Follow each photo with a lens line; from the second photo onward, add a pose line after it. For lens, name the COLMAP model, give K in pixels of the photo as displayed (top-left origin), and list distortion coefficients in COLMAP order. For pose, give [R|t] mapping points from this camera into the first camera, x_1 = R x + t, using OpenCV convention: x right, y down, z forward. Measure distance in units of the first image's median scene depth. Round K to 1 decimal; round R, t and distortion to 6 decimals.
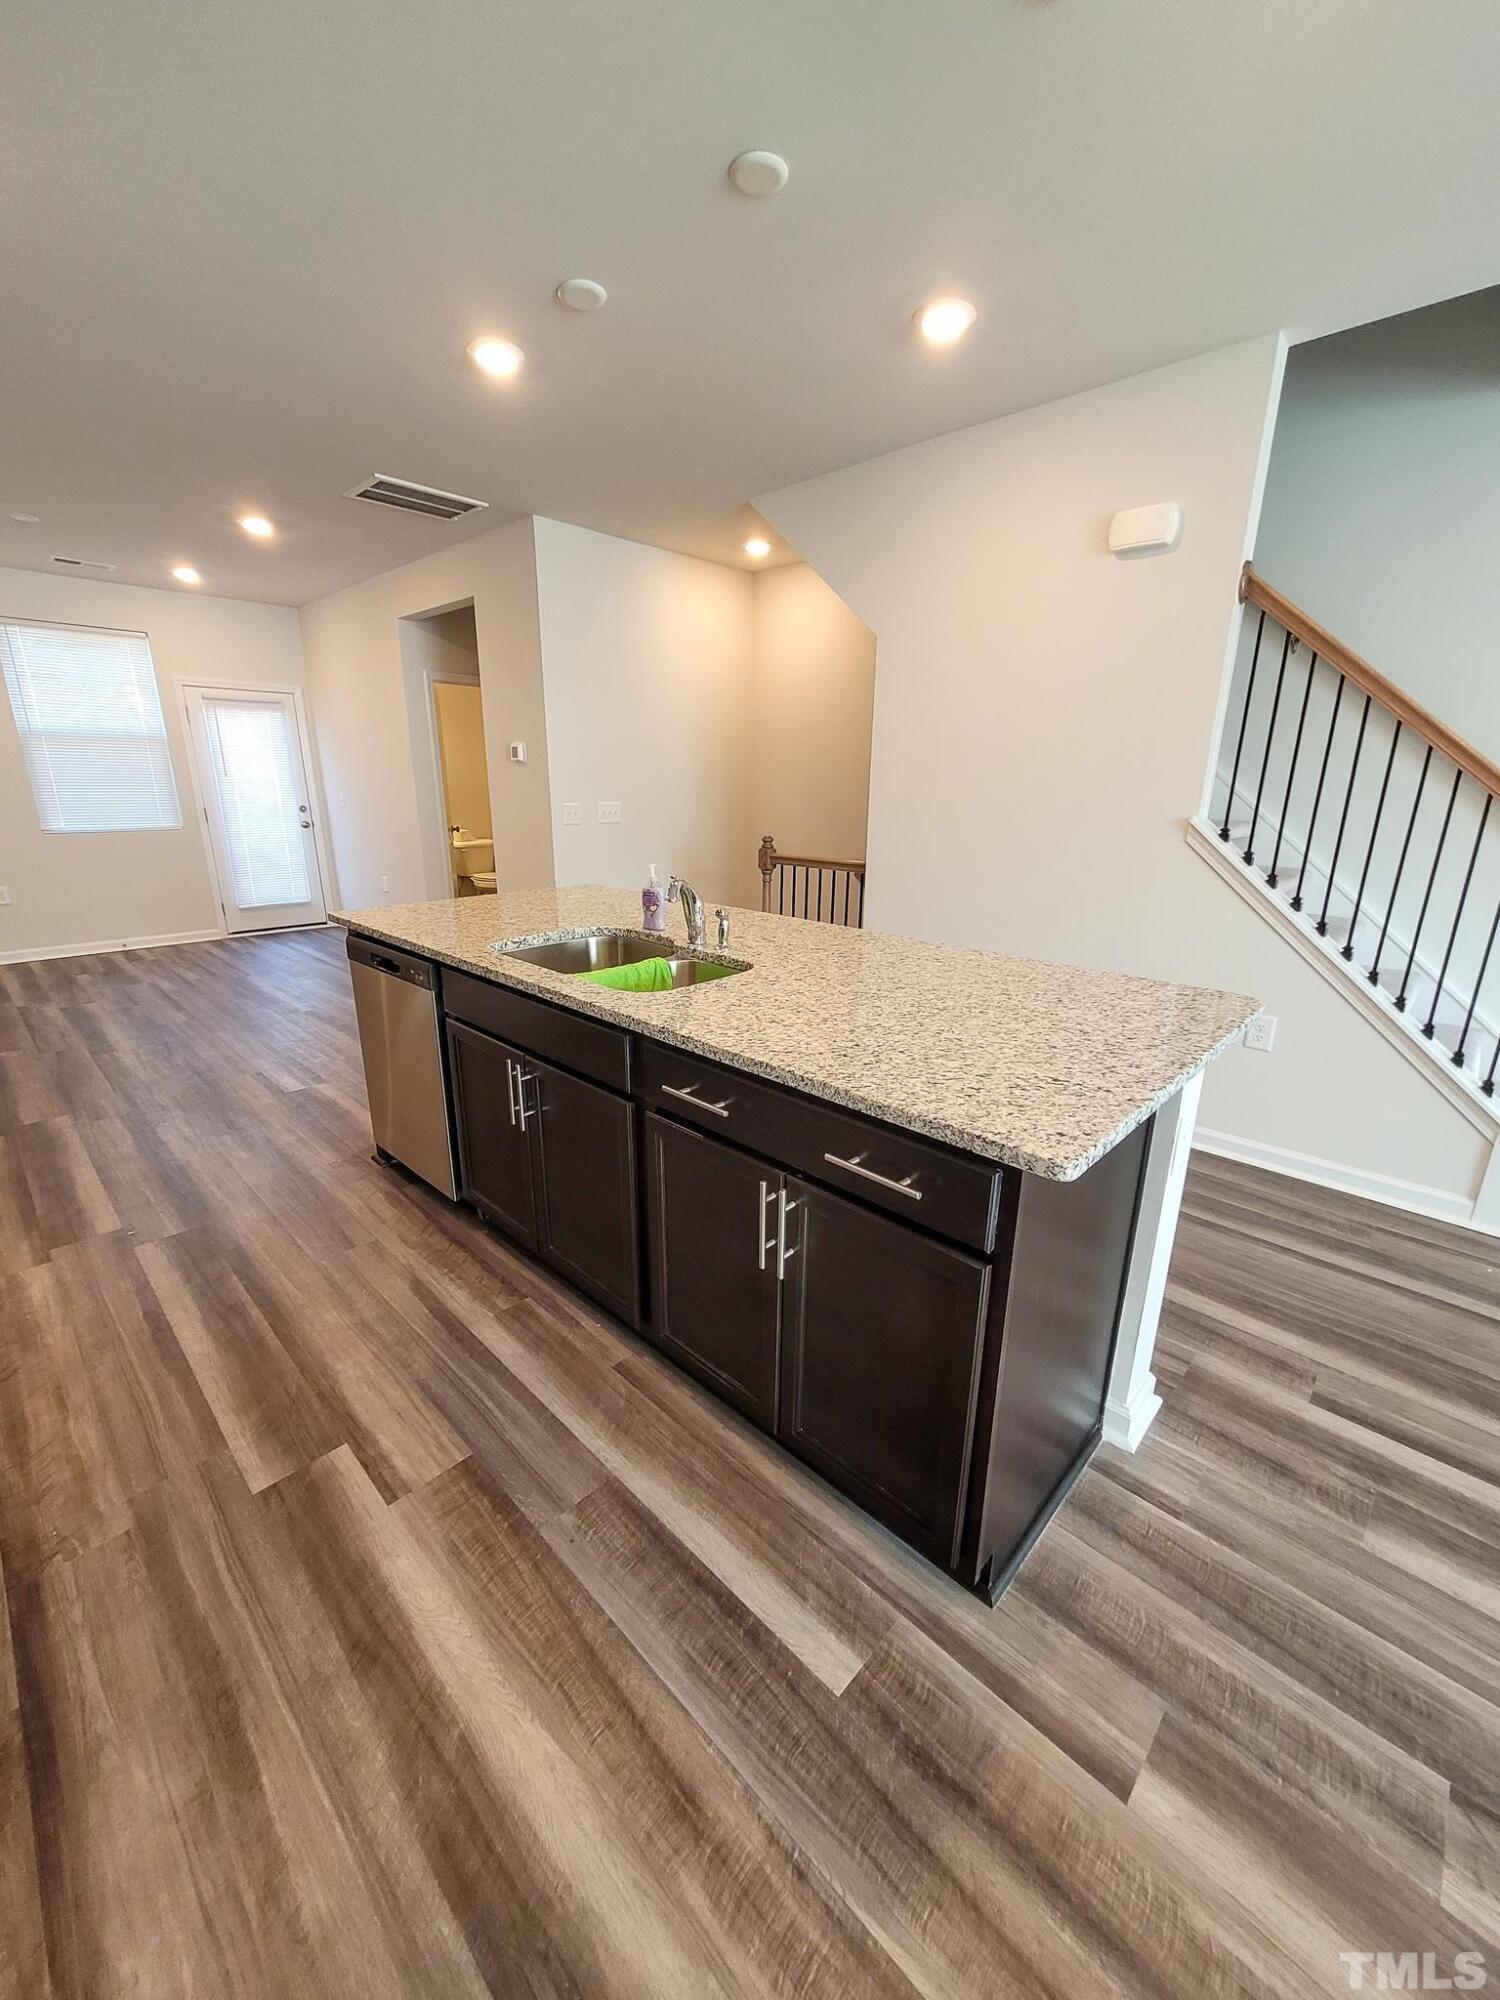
lens RADIAL K [[783.8, 0, 755.2], [0, 783.8, 1010.7], [0, 0, 1]] dist [0.002948, 0.000653]
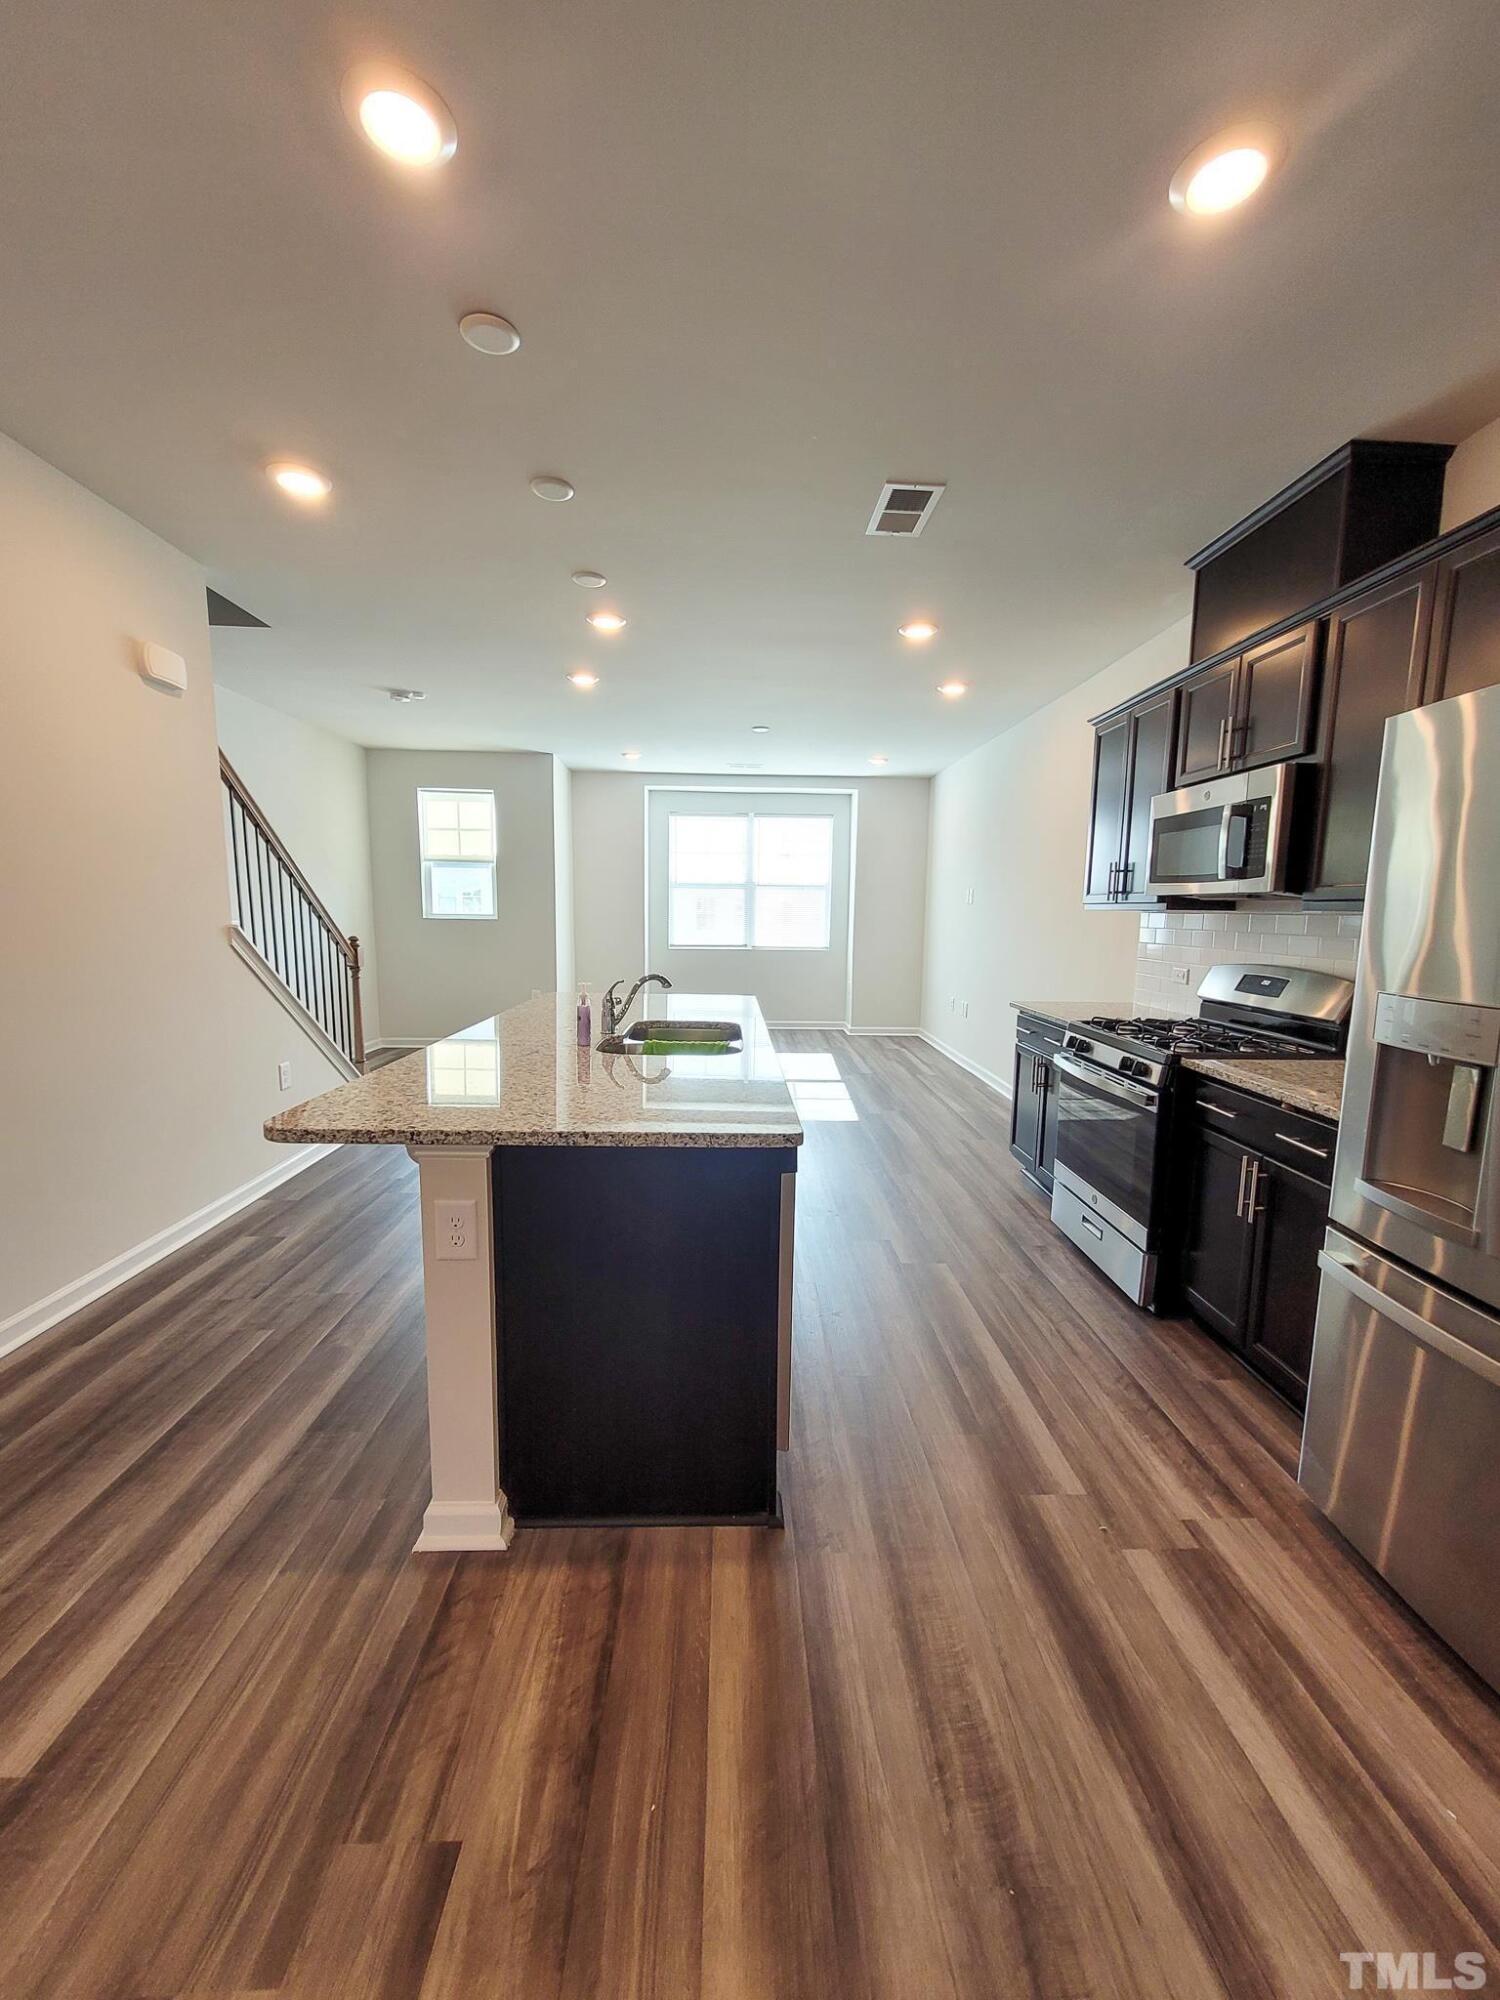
lens RADIAL K [[783.8, 0, 757.2], [0, 783.8, 1005.7], [0, 0, 1]] dist [0.002948, 0.000653]
pose [[-0.719132, -0.109174, 0.686244, -1.637979], [0.172350, 0.928697, 0.328356, -0.739040], [-0.673160, 0.354405, -0.649040, 2.455861]]
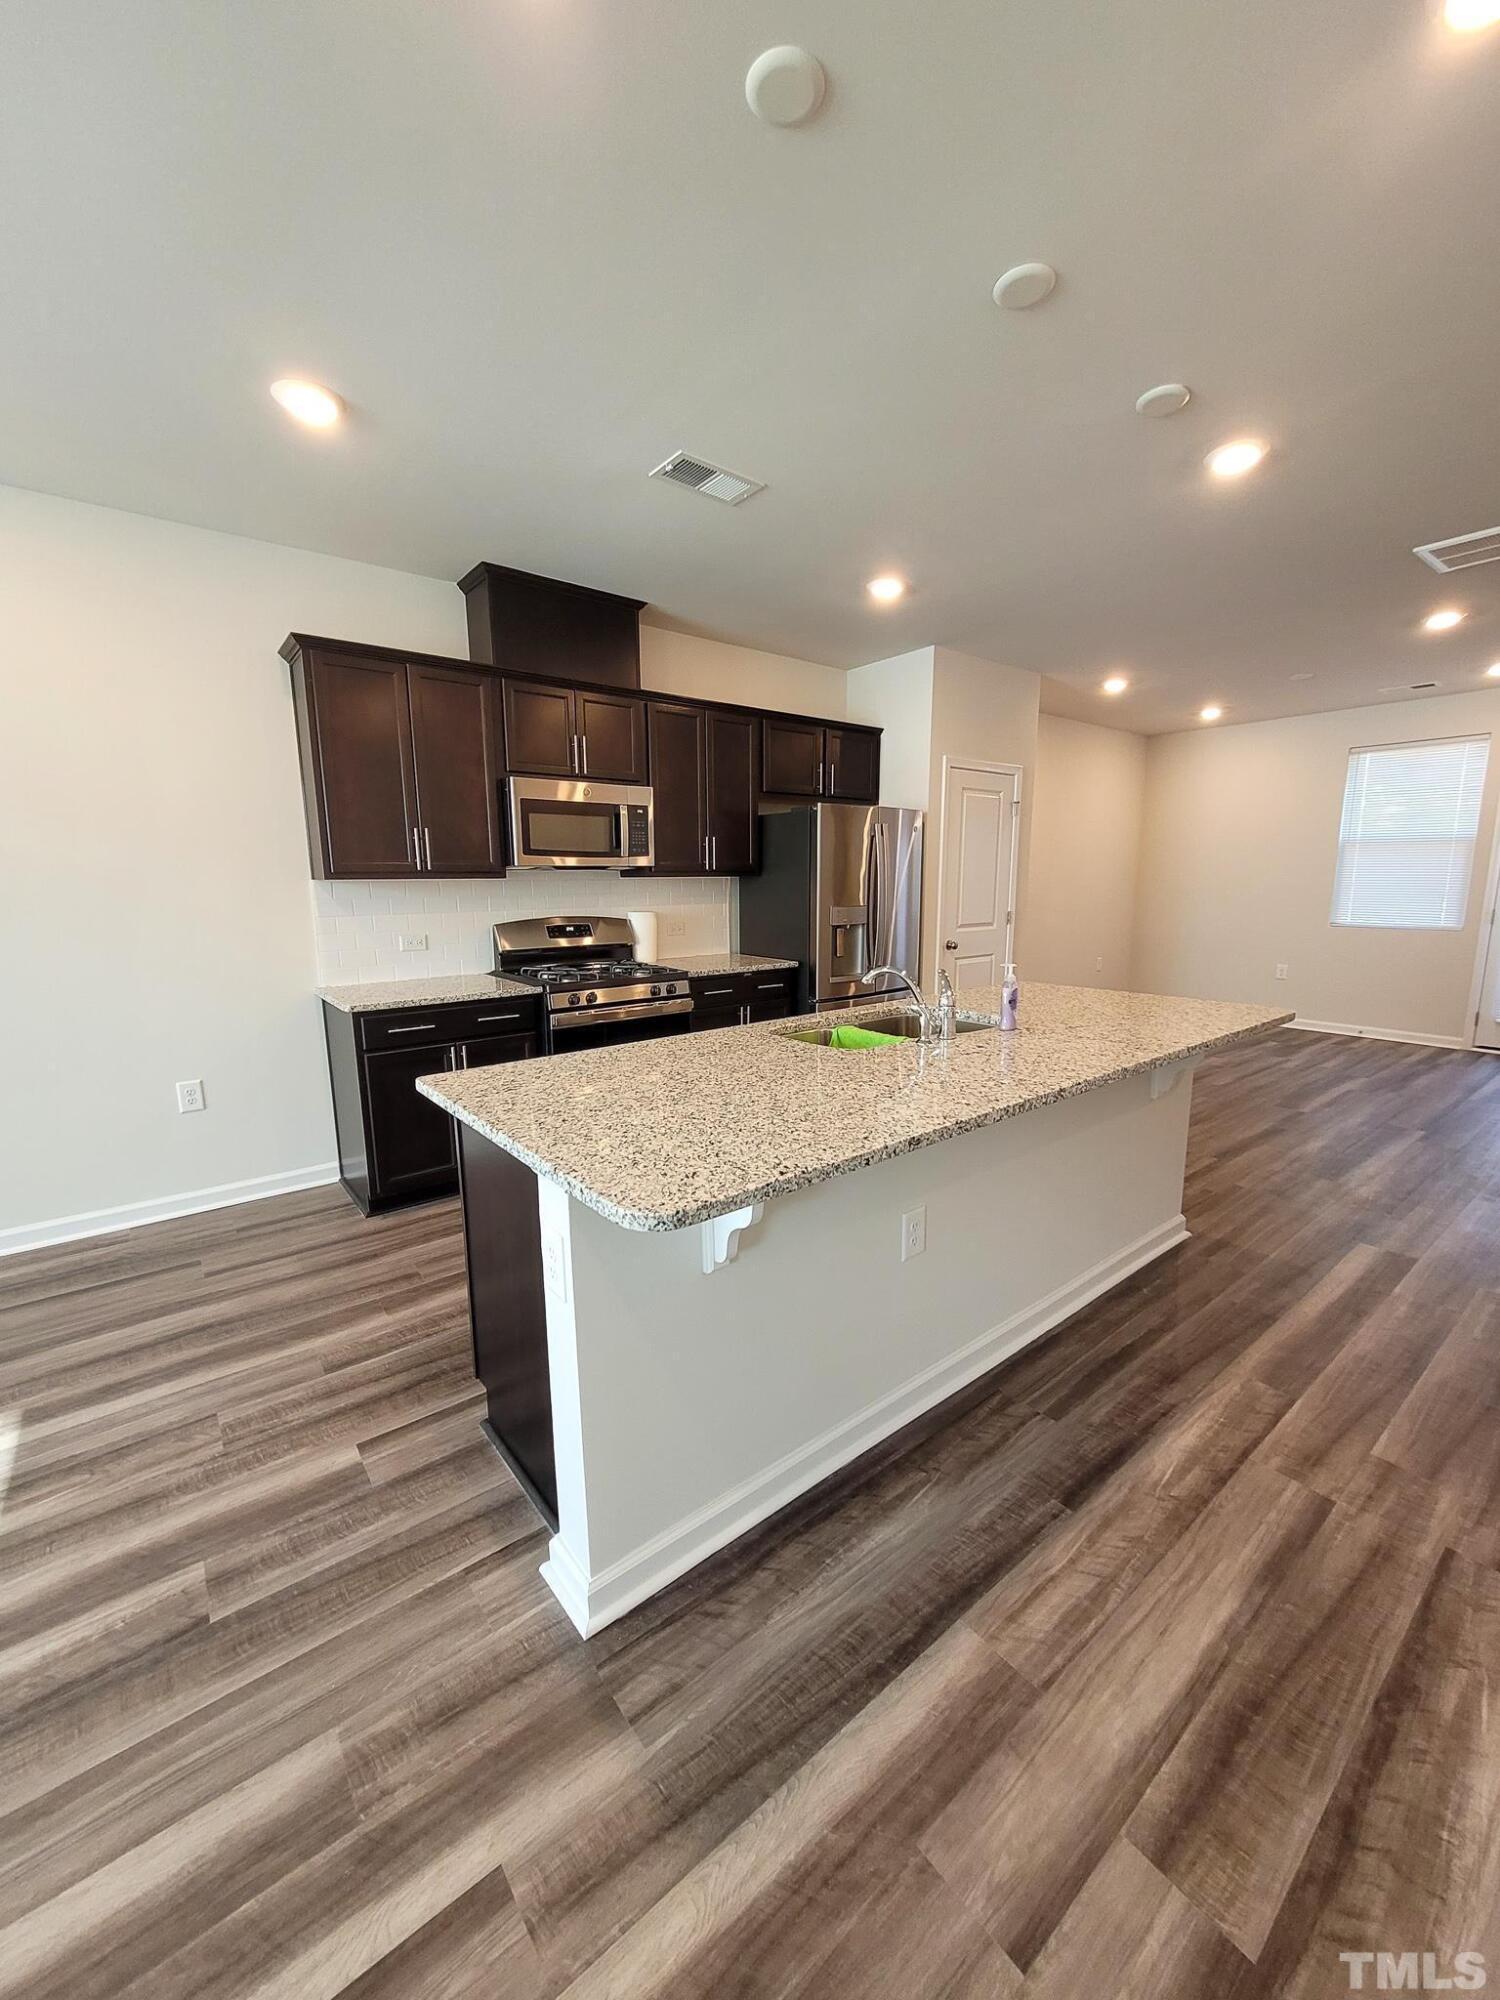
lens RADIAL K [[783.8, 0, 757.7], [0, 783.8, 1009.3], [0, 0, 1]] dist [0.002948, 0.000653]
pose [[-0.129408, 0.155857, -0.979266, 1.422116], [-0.274985, 0.943195, 0.186455, -0.365539], [0.952700, 0.293413, -0.079198, 1.260054]]
